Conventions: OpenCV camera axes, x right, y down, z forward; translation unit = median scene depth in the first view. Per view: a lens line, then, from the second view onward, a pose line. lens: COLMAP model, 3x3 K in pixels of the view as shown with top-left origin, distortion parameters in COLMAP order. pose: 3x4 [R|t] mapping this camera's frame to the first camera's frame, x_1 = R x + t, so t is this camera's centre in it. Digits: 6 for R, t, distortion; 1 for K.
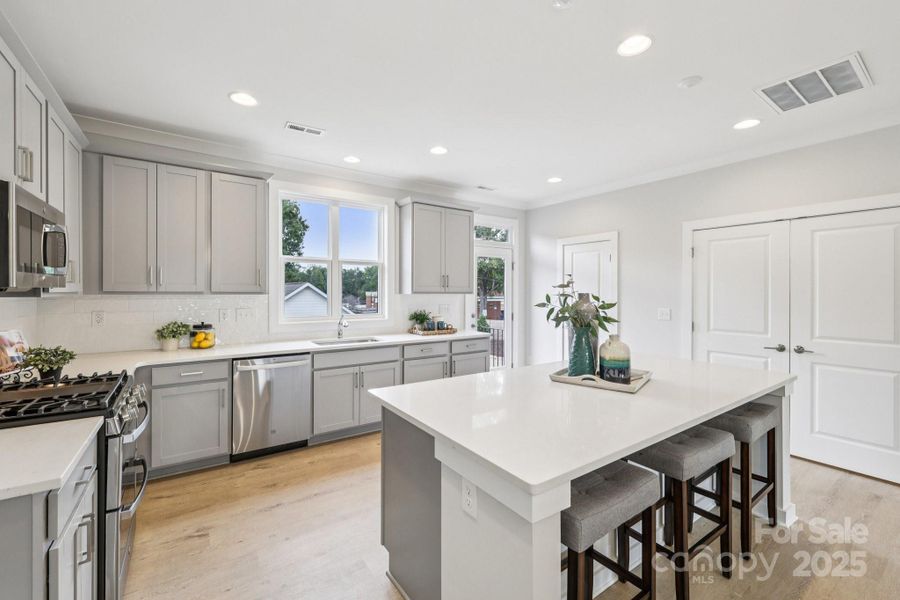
lens RADIAL K [[376.7, 0, 444.8], [0, 376.7, 290.9], [0, 0, 1]] dist [-0.001750, 0.000150]
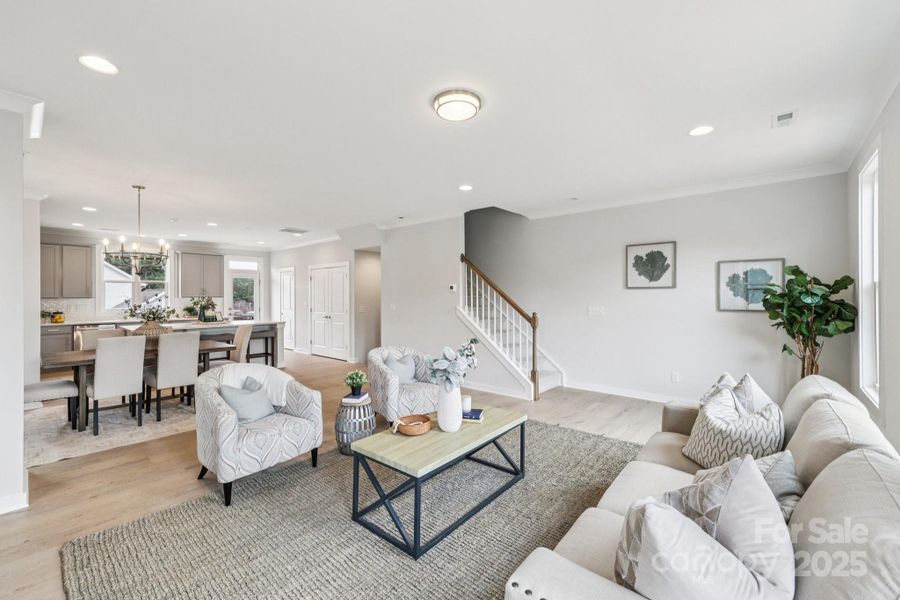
lens RADIAL K [[376.7, 0, 448.1], [0, 376.7, 294.3], [0, 0, 1]] dist [-0.001750, 0.000150]
pose [[0.972007, -0.007718, 0.234825, 0.952890], [0.008300, 0.999964, -0.001490, 0.005022], [-0.234805, 0.003397, 0.972037, -1.505353]]
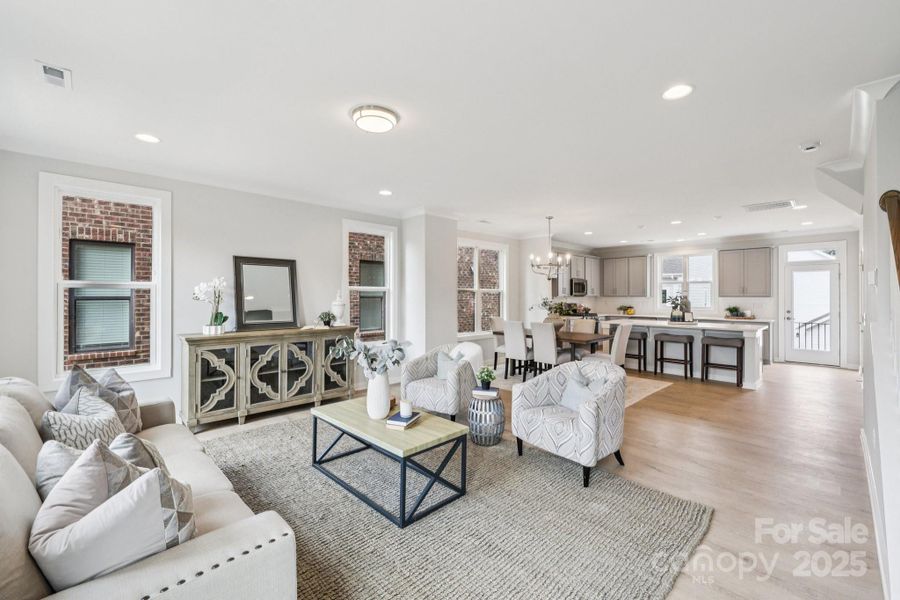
lens RADIAL K [[376.7, 0, 446.0], [0, 376.7, 294.7], [0, 0, 1]] dist [-0.001750, 0.000150]
pose [[0.158766, -0.007322, -0.987289, 1.863349], [0.000093, 0.999973, -0.007401, 0.012117], [0.987316, 0.001084, 0.158762, -0.840460]]
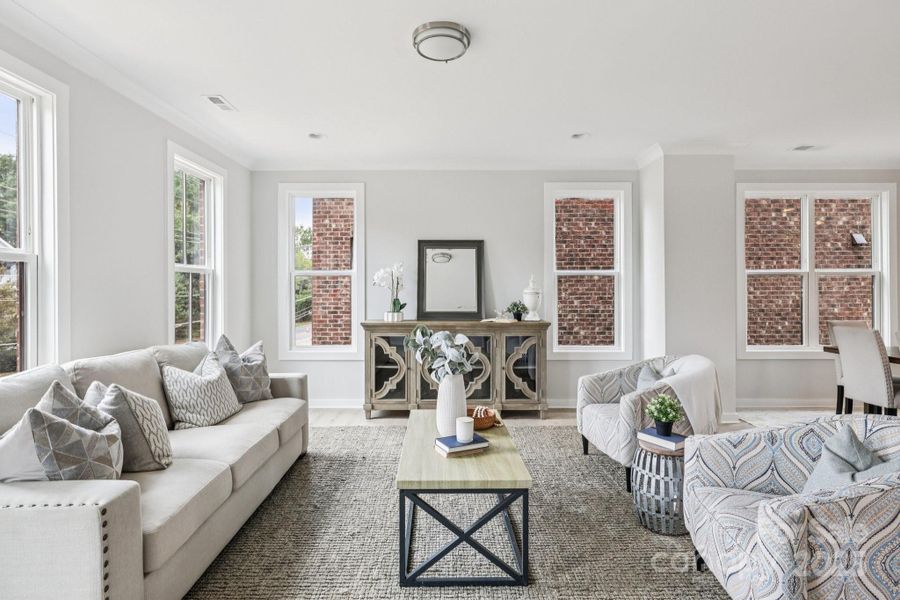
lens RADIAL K [[464.6, 0, 444.7], [0, 464.6, 286.1], [0, 0, 1]] dist [-0.000050, 0.000782]
pose [[-0.568562, -0.012117, -0.822551, 1.680994], [-0.001279, 0.999903, -0.013846, 0.036891], [0.822639, -0.006820, -0.568523, -0.468718]]
